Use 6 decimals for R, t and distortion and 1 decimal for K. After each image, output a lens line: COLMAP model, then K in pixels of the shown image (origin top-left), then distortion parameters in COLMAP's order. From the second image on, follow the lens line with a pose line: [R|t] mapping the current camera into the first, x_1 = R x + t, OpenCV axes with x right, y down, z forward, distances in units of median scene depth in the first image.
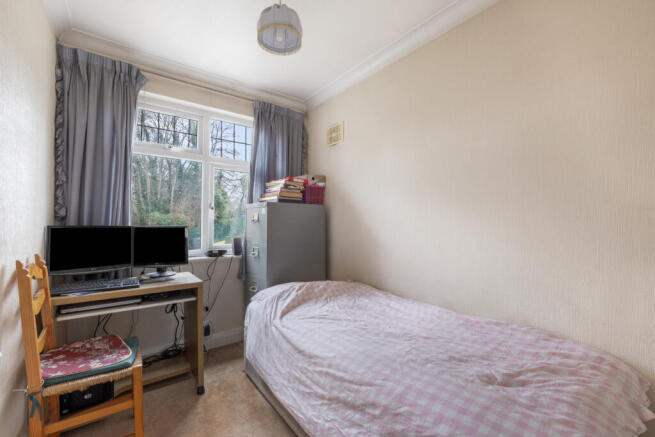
lens RADIAL K [[276.9, 0, 327.5], [0, 276.9, 218.5], [0, 0, 1]] dist [-0.003293, -0.000234]
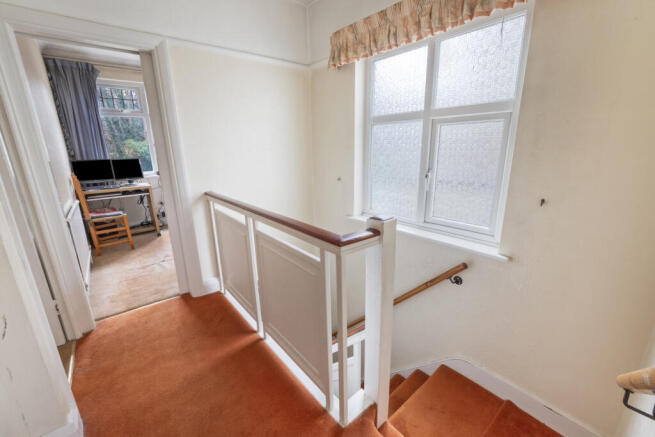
lens RADIAL K [[276.9, 0, 327.5], [0, 276.9, 218.5], [0, 0, 1]] dist [-0.003293, -0.000234]
pose [[0.998945, -0.032069, 0.032866, 0.740809], [0.021907, 0.961856, 0.272679, -0.067989], [-0.040356, -0.271671, 0.961544, -1.038306]]
